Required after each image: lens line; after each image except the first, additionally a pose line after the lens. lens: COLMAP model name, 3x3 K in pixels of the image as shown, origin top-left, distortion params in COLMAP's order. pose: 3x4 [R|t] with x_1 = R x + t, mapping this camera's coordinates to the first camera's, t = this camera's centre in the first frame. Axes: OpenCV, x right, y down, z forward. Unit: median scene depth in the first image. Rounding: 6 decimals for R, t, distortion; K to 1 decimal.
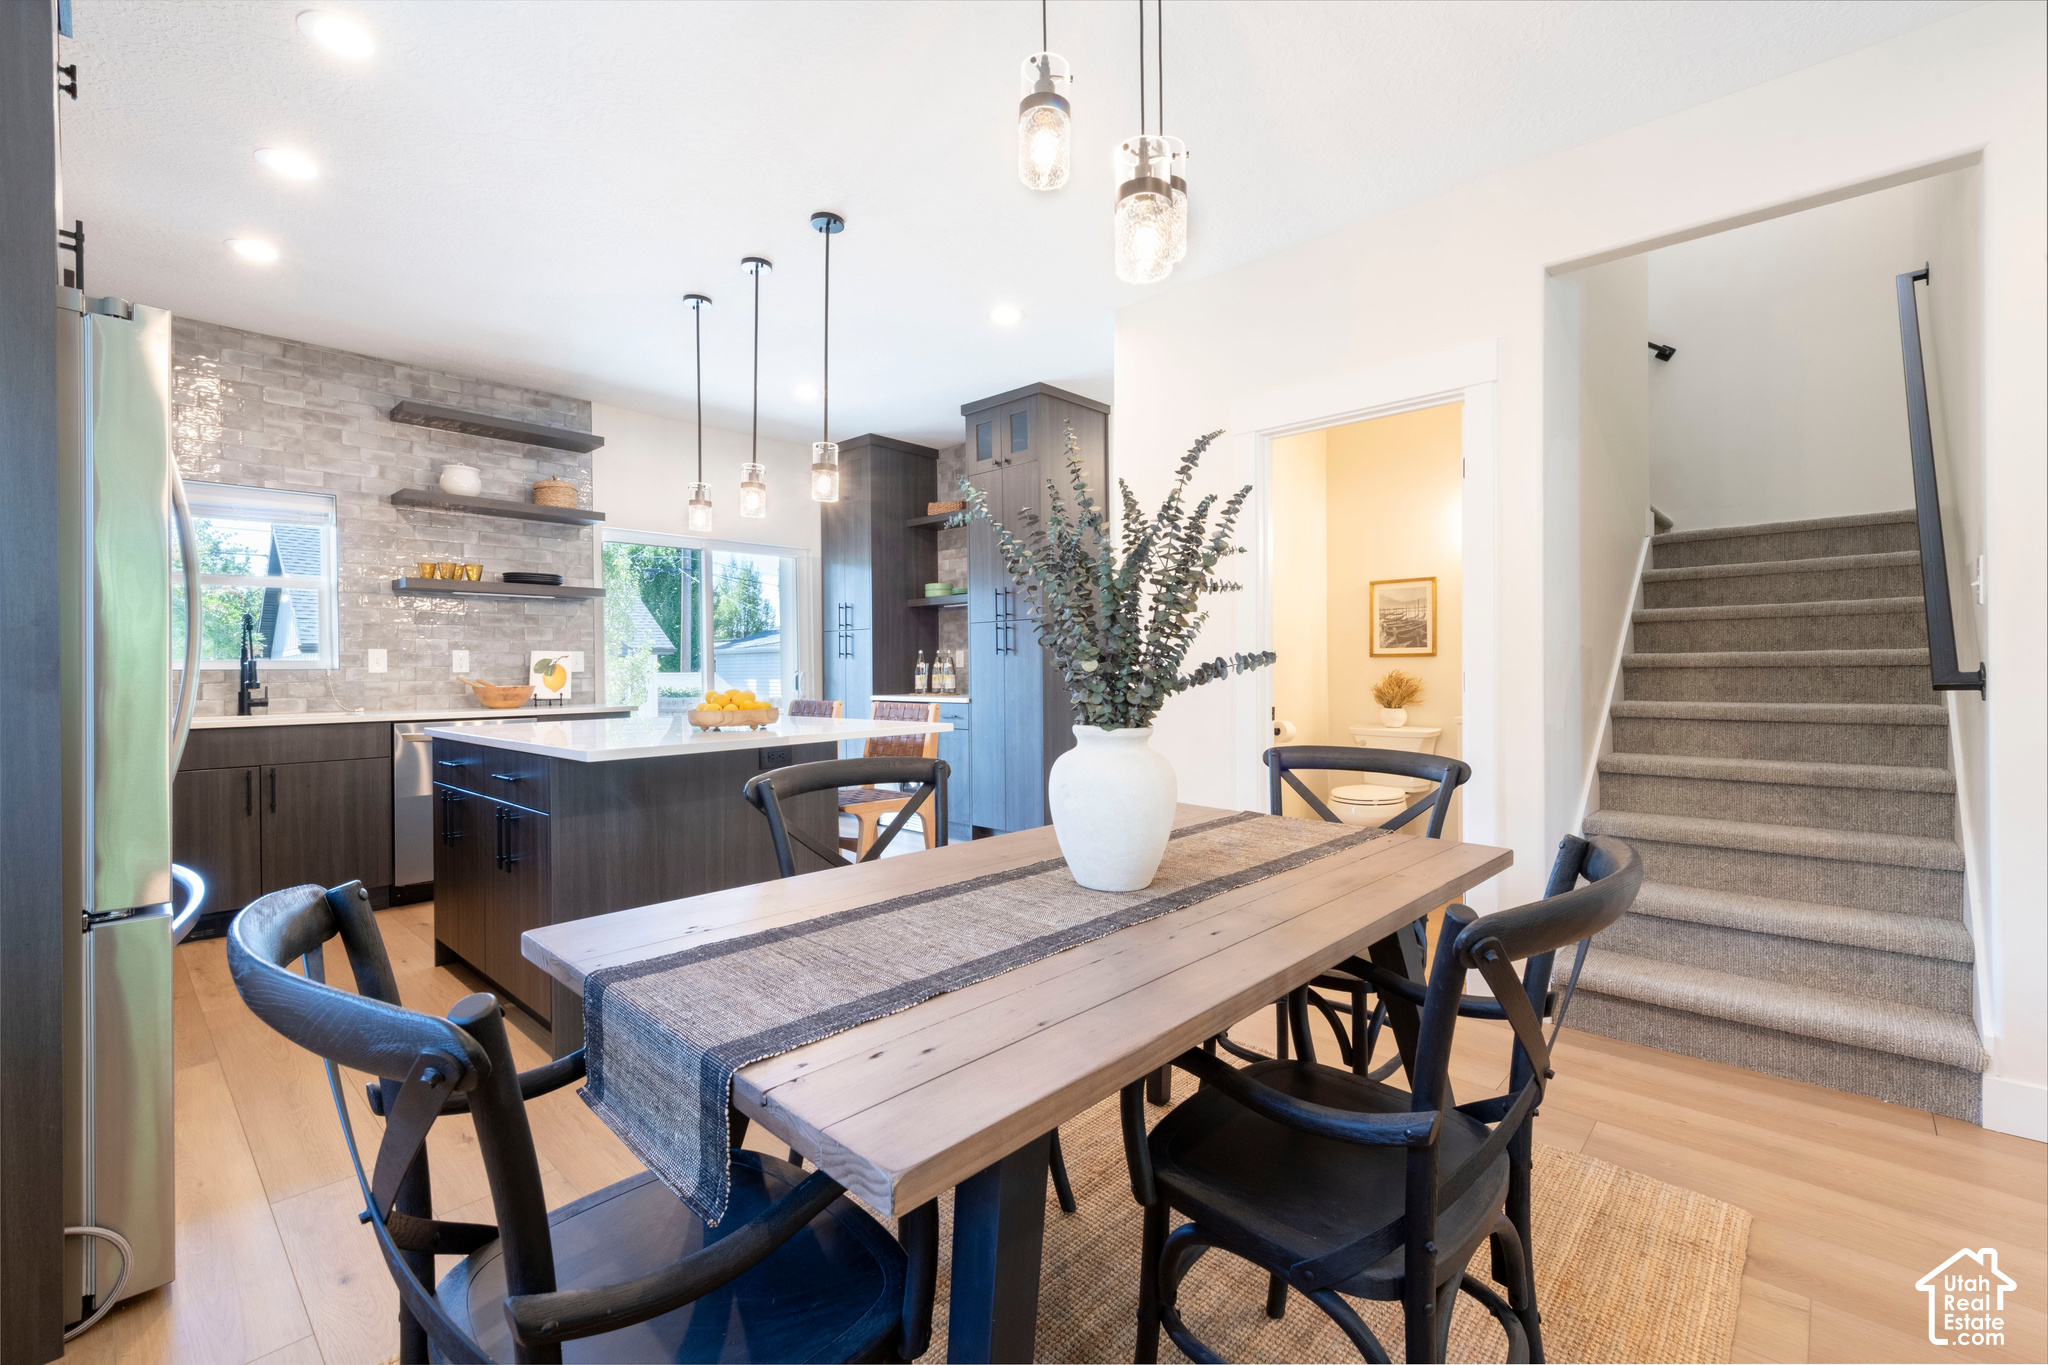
lens RADIAL K [[871.7, 0, 1025.8], [0, 871.7, 672.4], [0, 0, 1]] dist [0.001757, -0.000210]
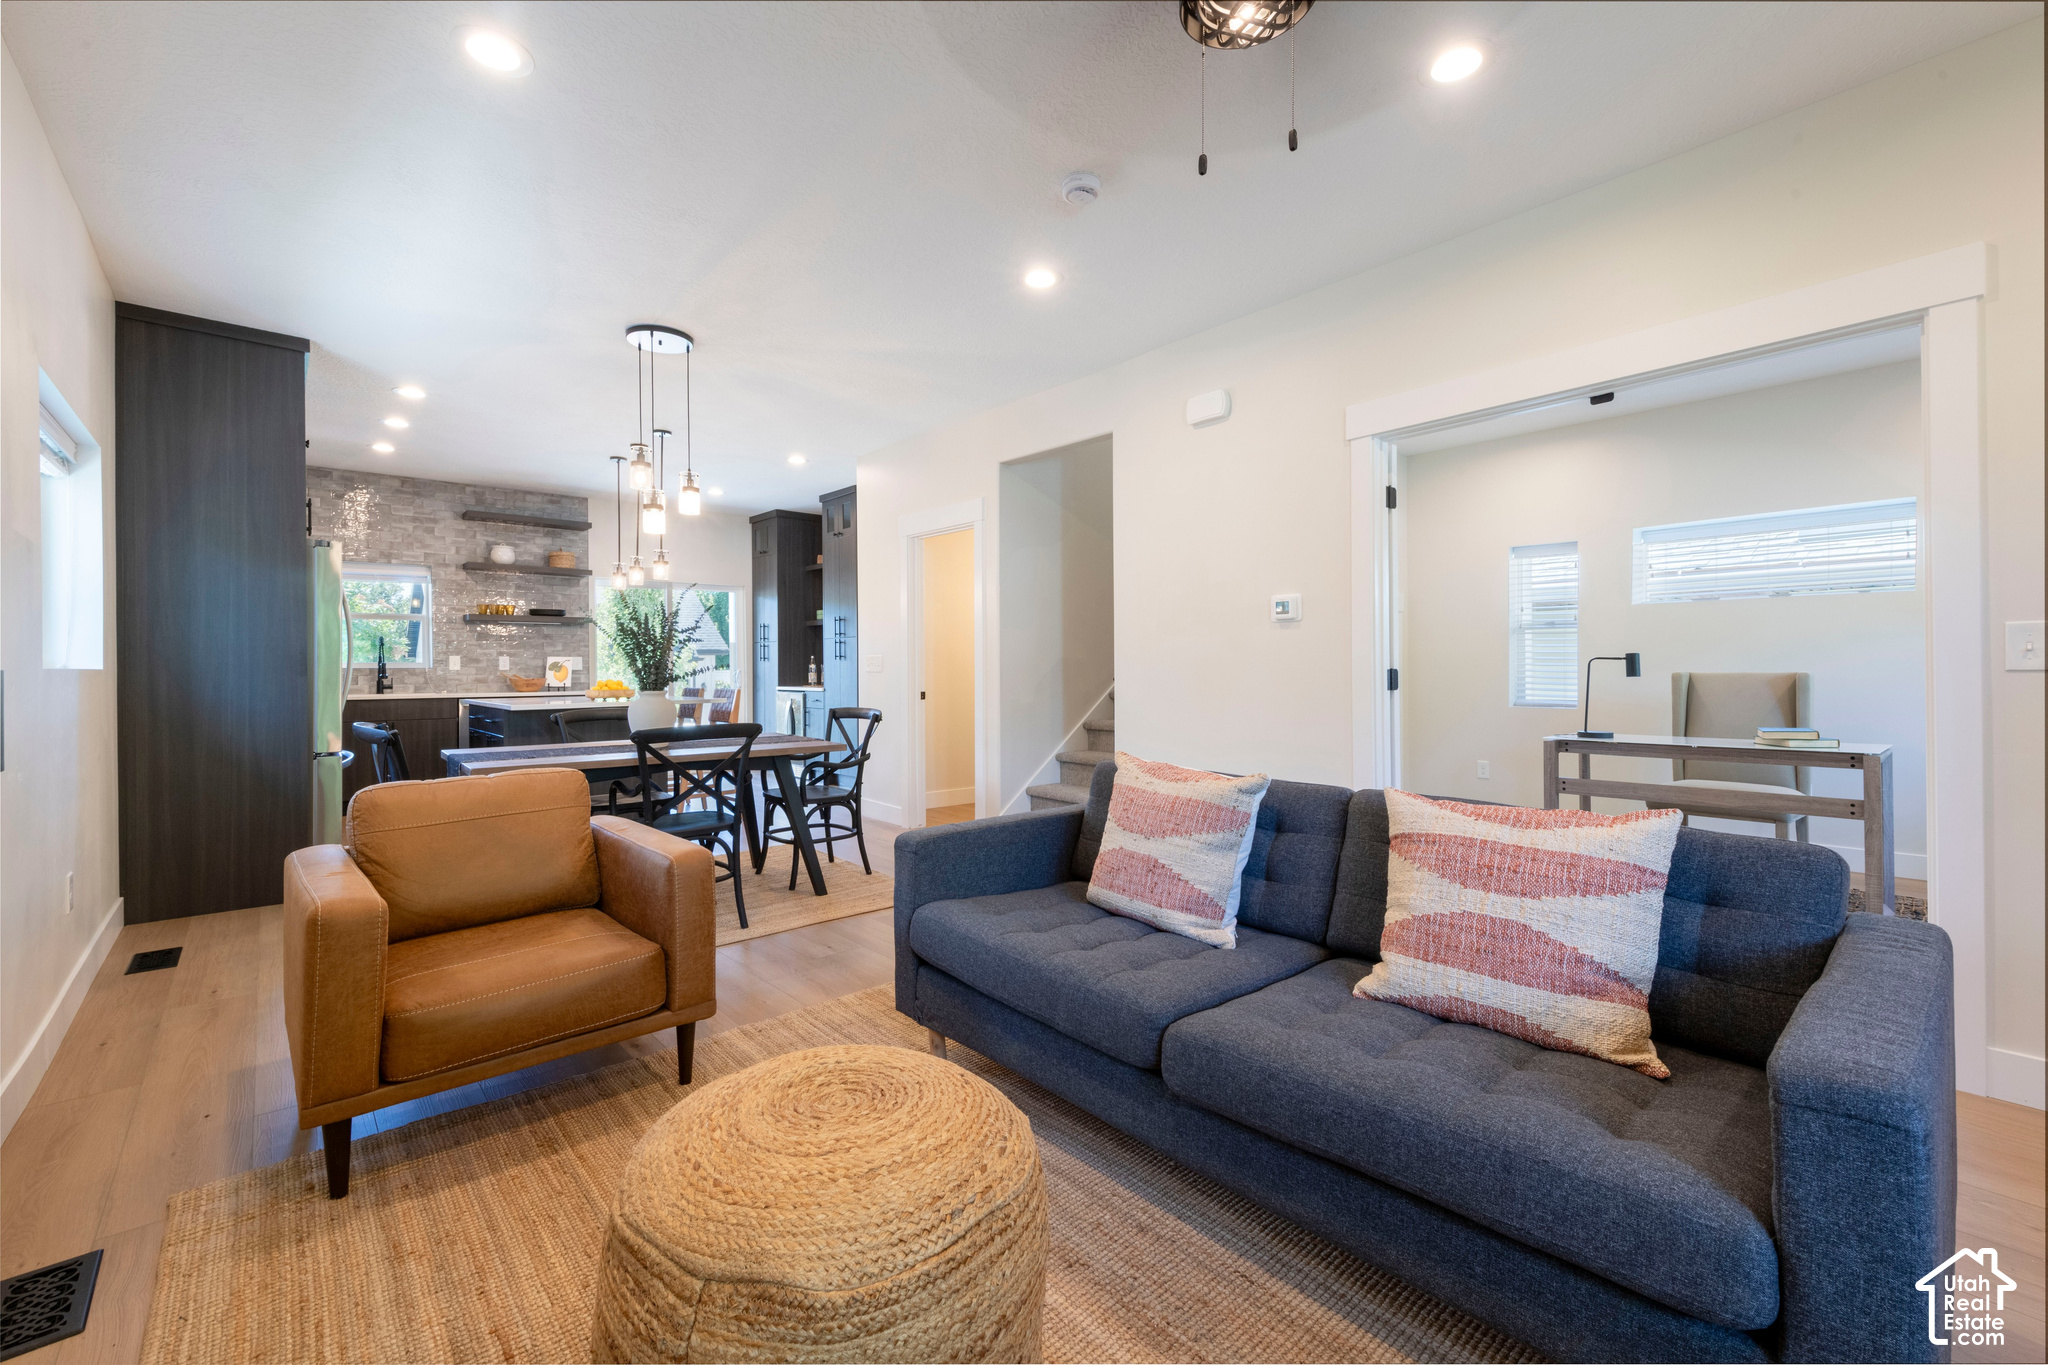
lens RADIAL K [[832.3, 0, 1018.8], [0, 832.3, 674.3], [0, 0, 1]] dist [0.001191, 0.000192]
pose [[0.995668, 0.004642, -0.092868, 0.479250], [-0.004367, 0.999985, 0.003165, -0.001147], [0.092881, -0.002745, 0.995673, -0.487777]]
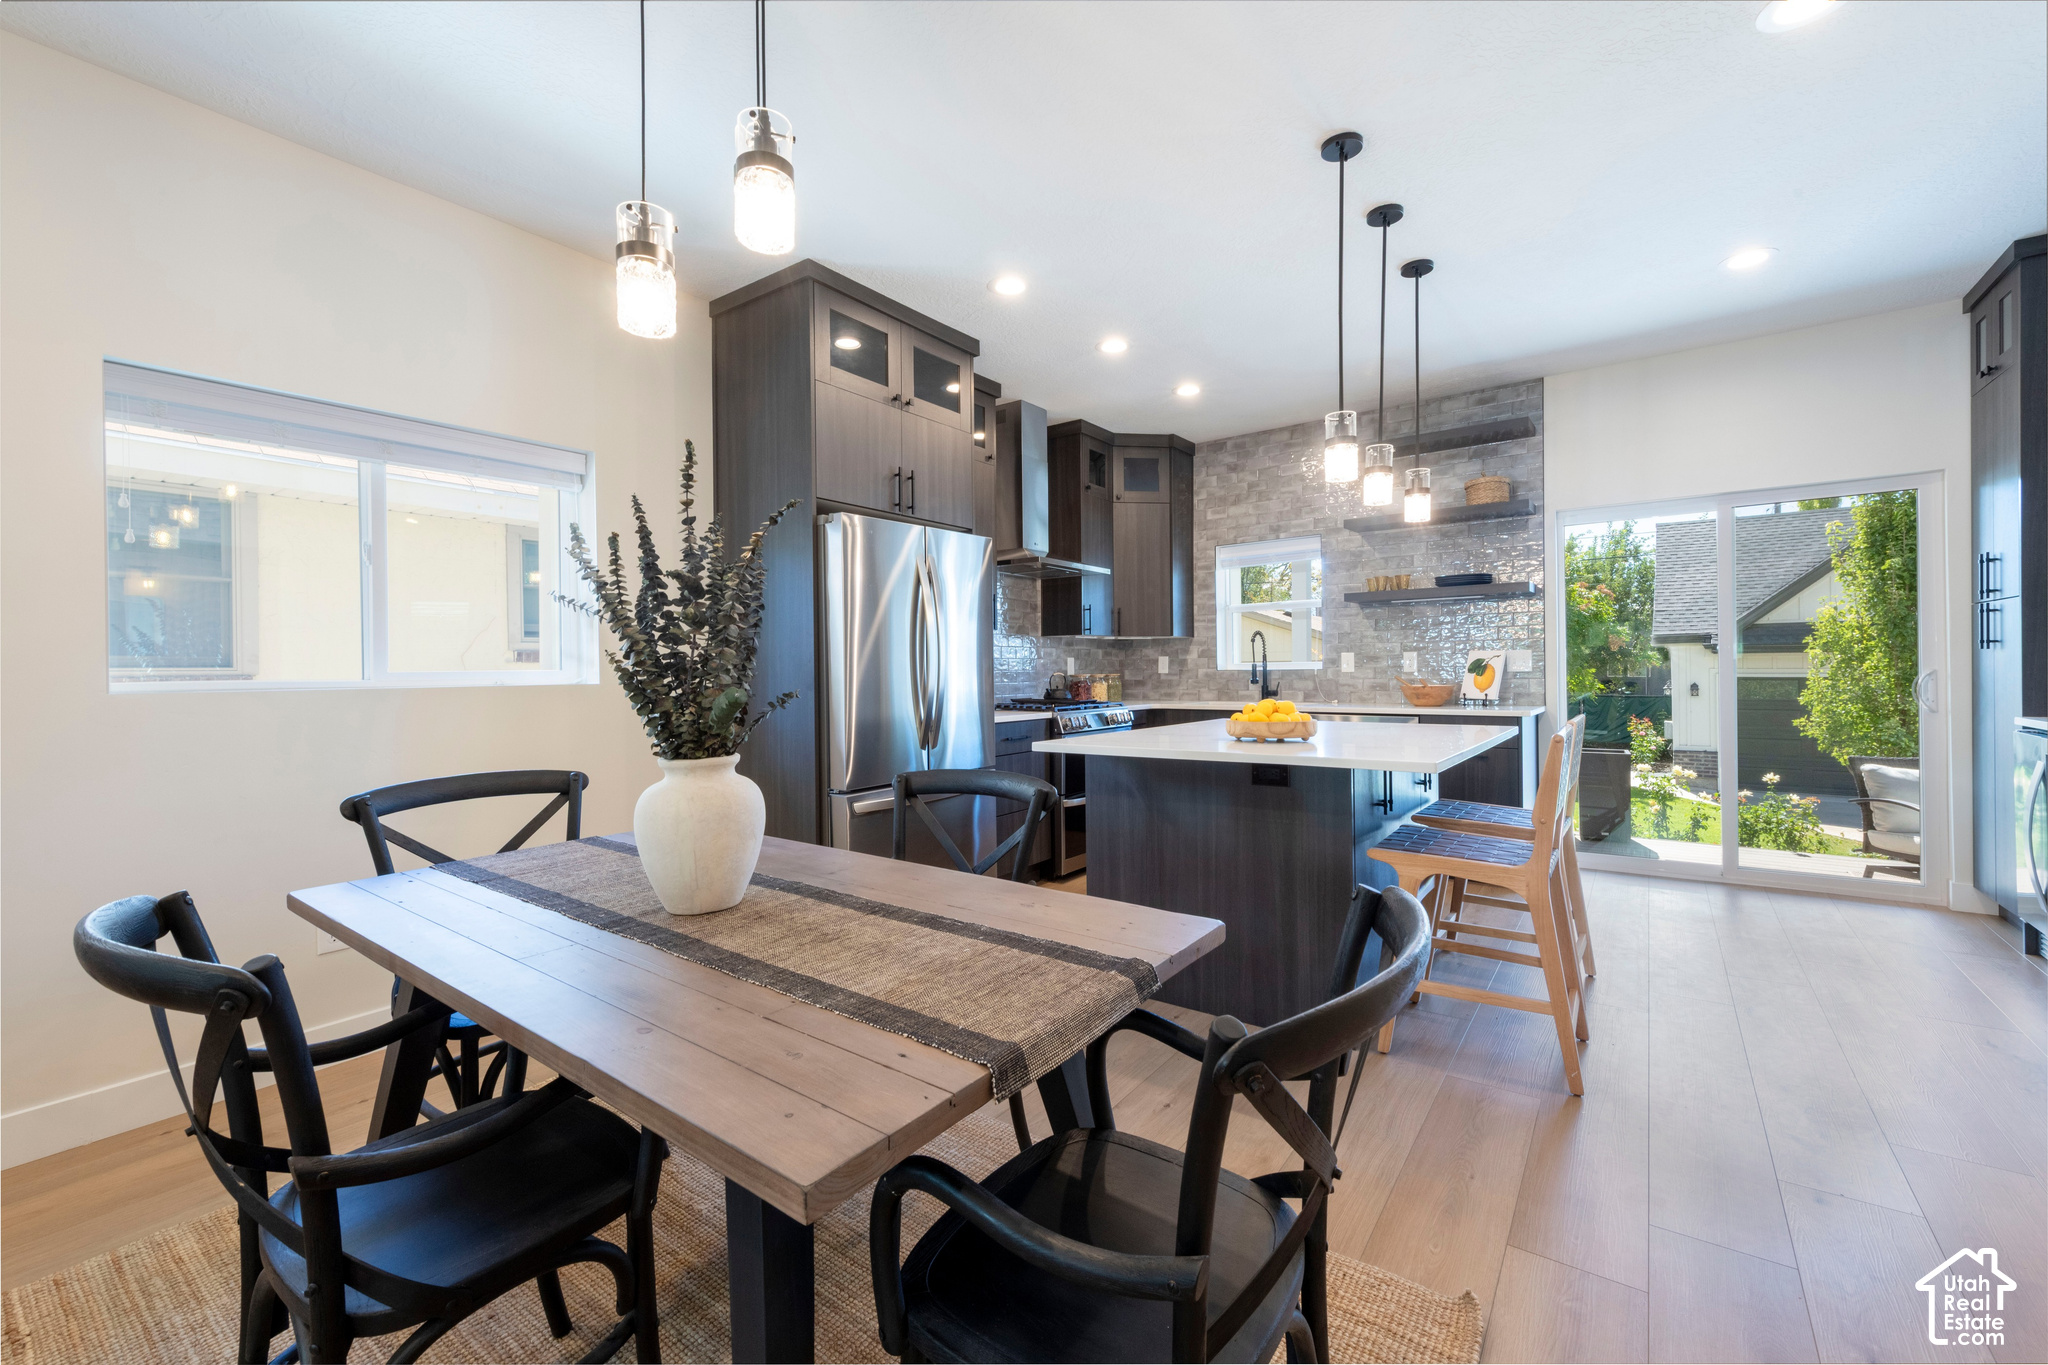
lens RADIAL K [[832.3, 0, 1013.2], [0, 832.3, 672.9], [0, 0, 1]] dist [0.001191, 0.000192]
pose [[0.095499, 0.010186, -0.995377, 0.369604], [0.005585, 0.999926, 0.010768, -0.013896], [0.995414, -0.006587, 0.095435, 0.410944]]
